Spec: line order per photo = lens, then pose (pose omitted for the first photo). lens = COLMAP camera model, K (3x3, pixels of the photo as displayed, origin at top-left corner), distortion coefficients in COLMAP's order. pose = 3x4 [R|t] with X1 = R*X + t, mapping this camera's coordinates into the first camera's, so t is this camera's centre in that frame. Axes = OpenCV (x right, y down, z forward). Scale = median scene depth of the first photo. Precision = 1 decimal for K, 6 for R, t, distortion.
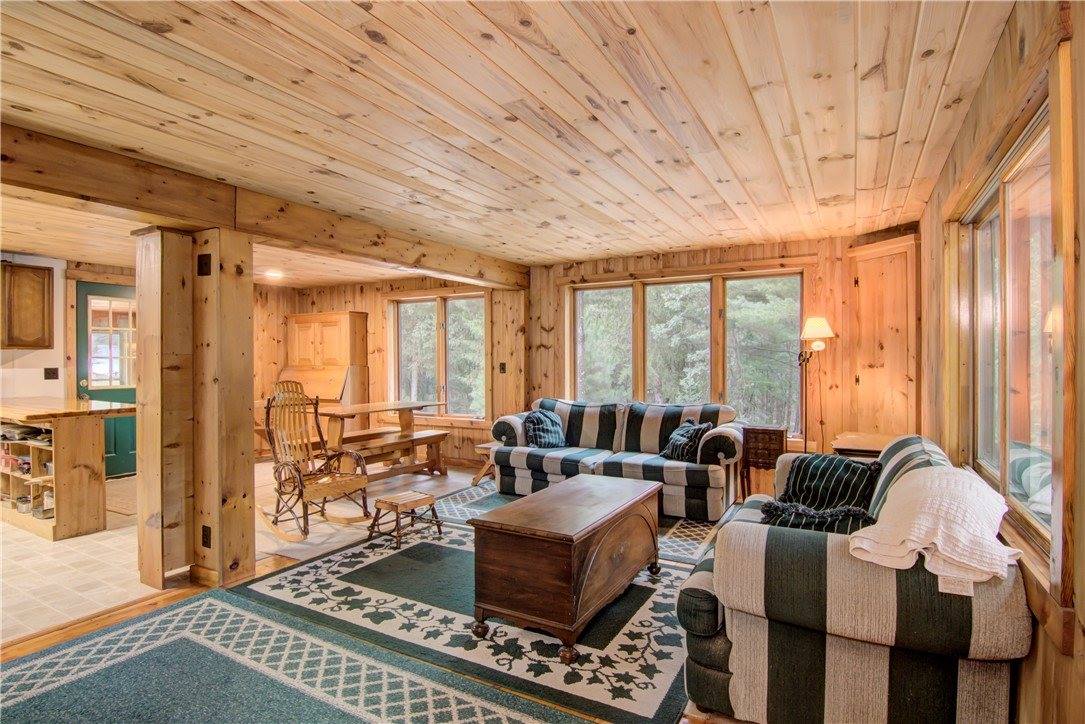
lens RADIAL K [[552.6, 0, 542.5], [0, 552.6, 362.0], [0, 0, 1]] dist [-0.001567, -0.001450]
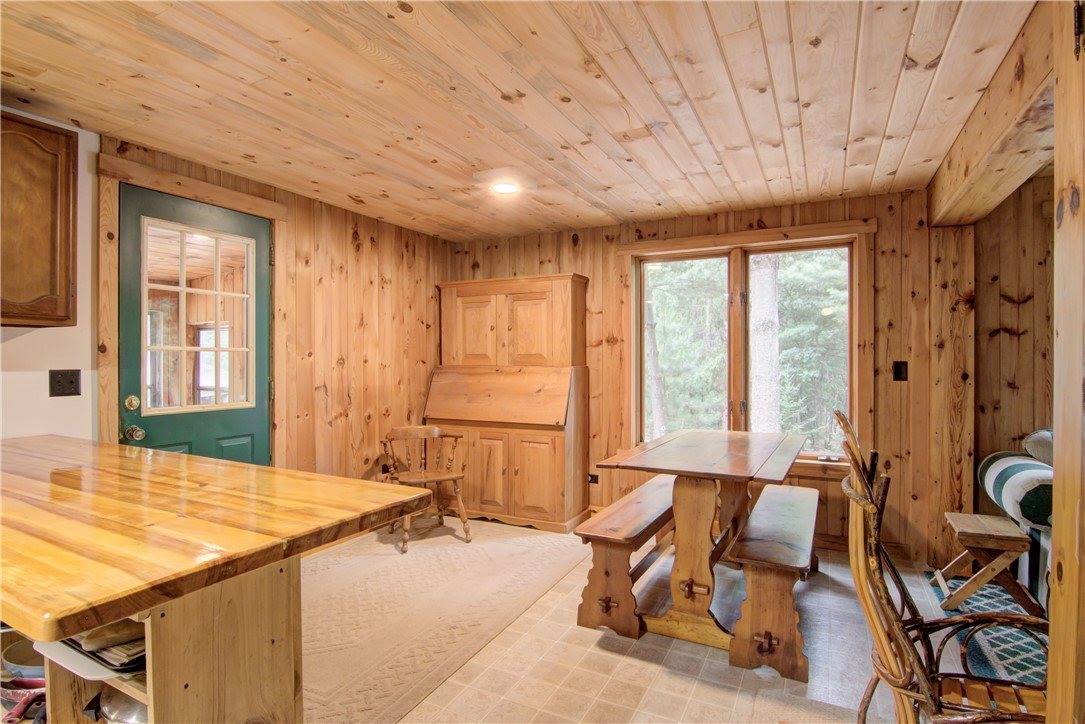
lens RADIAL K [[552.6, 0, 542.5], [0, 552.6, 362.0], [0, 0, 1]] dist [-0.001567, -0.001450]
pose [[0.999222, 0.002620, 0.039342, -0.567136], [-0.002559, 0.999995, -0.001601, 0.004293], [-0.039346, 0.001499, 0.999225, 0.585285]]
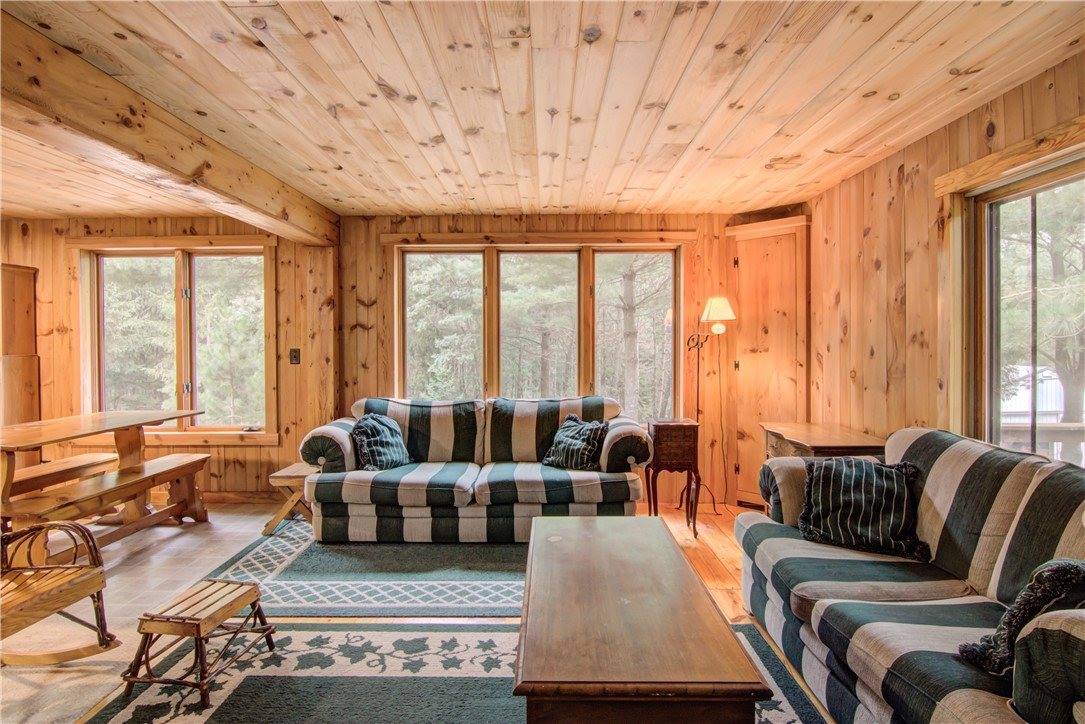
lens RADIAL K [[551.4, 0, 532.6], [0, 551.4, 348.7], [0, 0, 1]] dist [-0.001926, -0.016534]
pose [[0.879295, -0.004244, 0.476259, -0.176375], [0.003439, 0.999991, 0.002562, 0.000056], [-0.476265, -0.000614, 0.879301, 0.303519]]
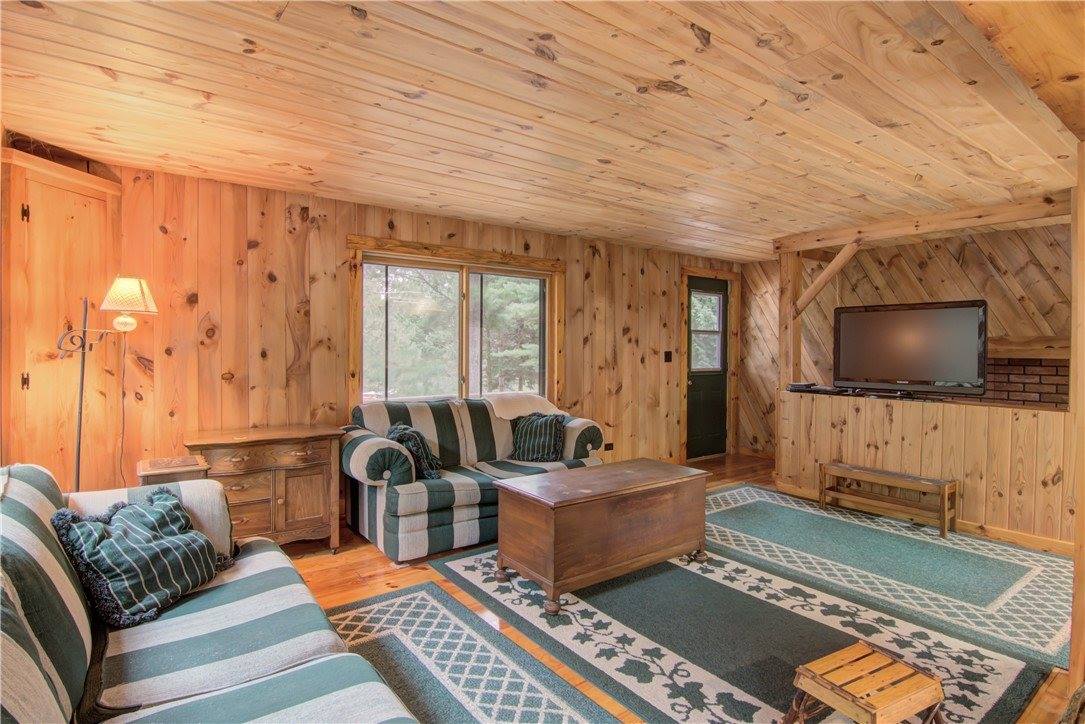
lens RADIAL K [[547.2, 0, 546.9], [0, 547.2, 354.9], [0, 0, 1]] dist [-0.011443, -0.001325]
pose [[-0.914498, -0.008328, 0.404504, -0.152703], [-0.001346, 0.999845, 0.017542, -0.005153], [-0.404587, 0.015498, -0.914368, 1.189077]]
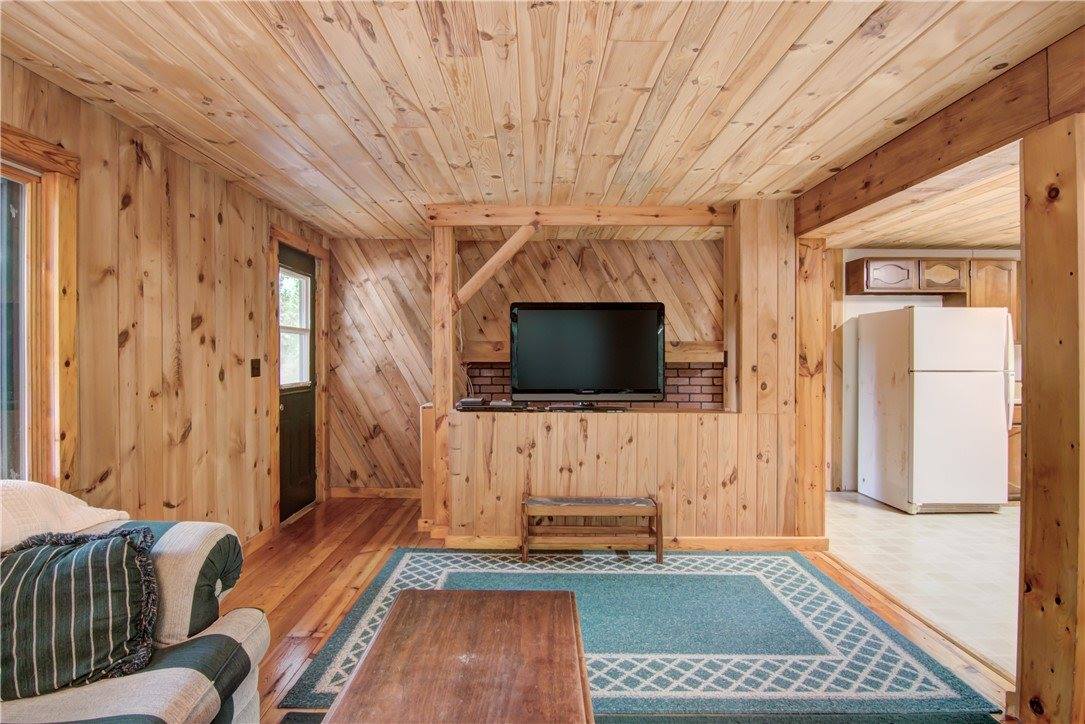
lens RADIAL K [[548.6, 0, 520.5], [0, 548.6, 358.2], [0, 0, 1]] dist [0.001718, -0.014262]
pose [[-0.880460, 0.004630, -0.474098, 0.122349], [-0.001835, 0.999912, 0.013172, -0.003681], [0.474117, 0.012467, -0.880373, 0.801860]]
